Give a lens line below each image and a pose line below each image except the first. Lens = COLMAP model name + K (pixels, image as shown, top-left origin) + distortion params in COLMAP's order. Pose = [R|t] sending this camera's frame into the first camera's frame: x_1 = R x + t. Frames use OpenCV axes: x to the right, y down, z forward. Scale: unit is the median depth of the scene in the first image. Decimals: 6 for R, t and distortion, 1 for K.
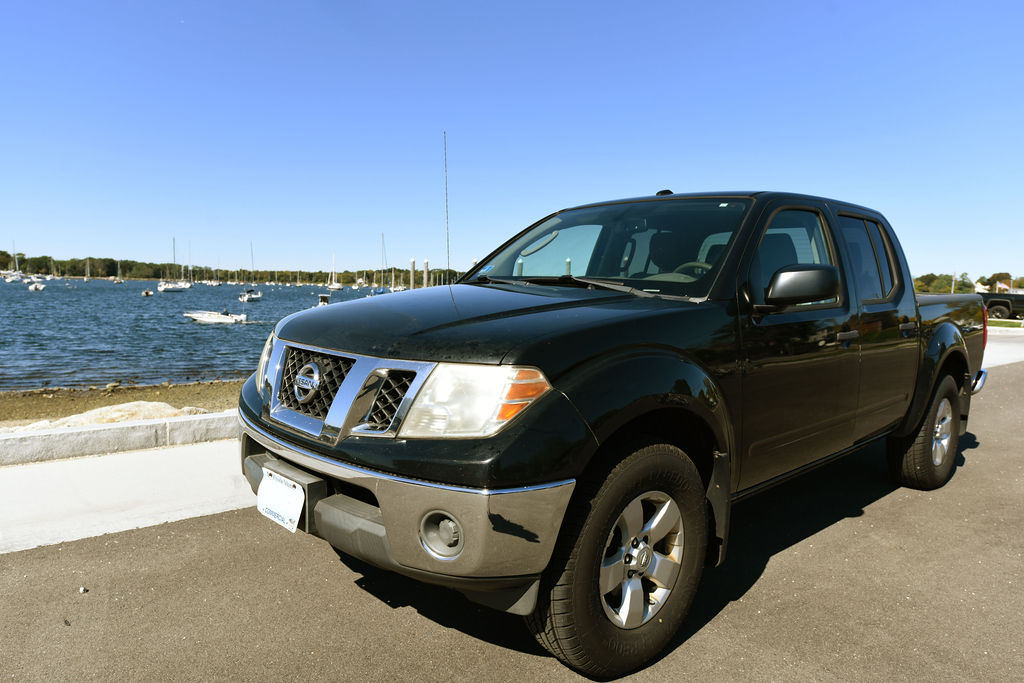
lens RADIAL K [[680.0, 0, 514.1], [0, 680.0, 341.7], [0, 0, 1]] dist [-0.005370, 0.001041]
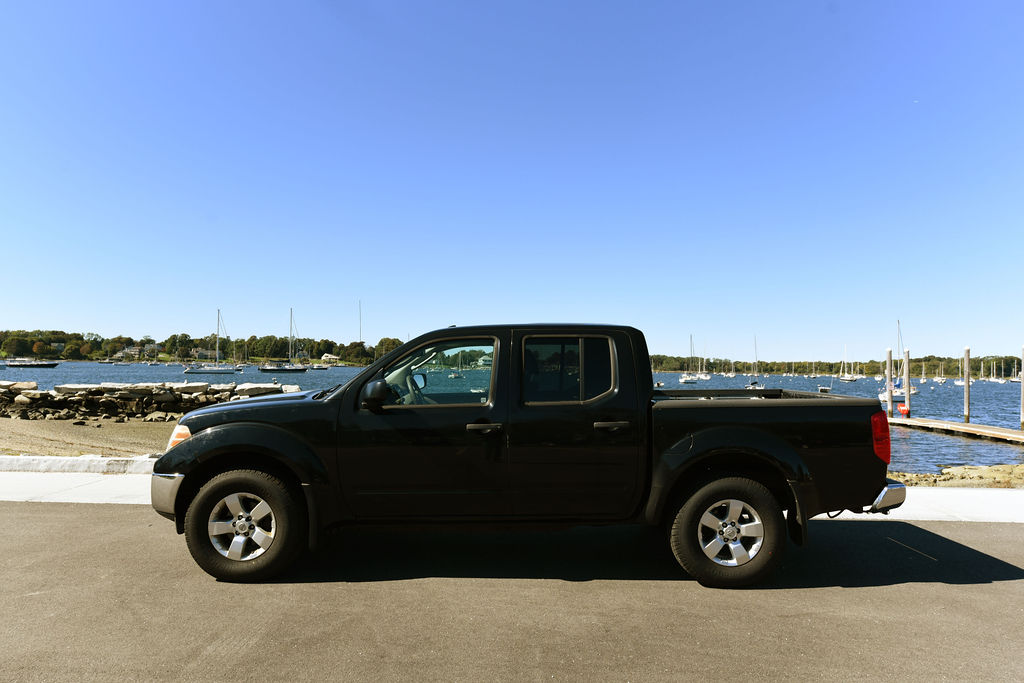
lens RADIAL K [[680.0, 0, 517.4], [0, 680.0, 327.1], [0, 0, 1]] dist [-0.005370, 0.001041]
pose [[0.744621, -0.052618, -0.665410, 1.127764], [-0.051018, 0.989486, -0.135335, -0.019860], [0.665535, 0.134721, 0.734108, -0.013241]]
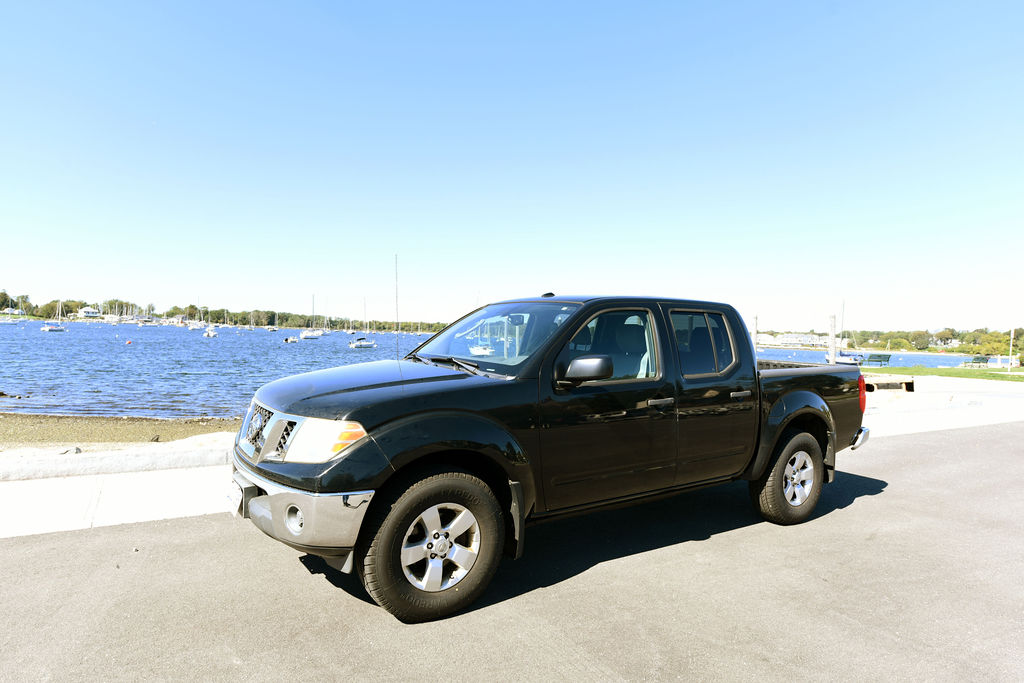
lens RADIAL K [[603.7, 0, 514.4], [0, 603.7, 337.5], [0, 0, 1]] dist [-0.007683, 0.001730]
pose [[0.988377, 0.009593, -0.151720, 0.288789], [-0.021530, 0.996781, -0.077229, -0.028887], [0.150491, 0.079598, 0.985402, -0.194439]]
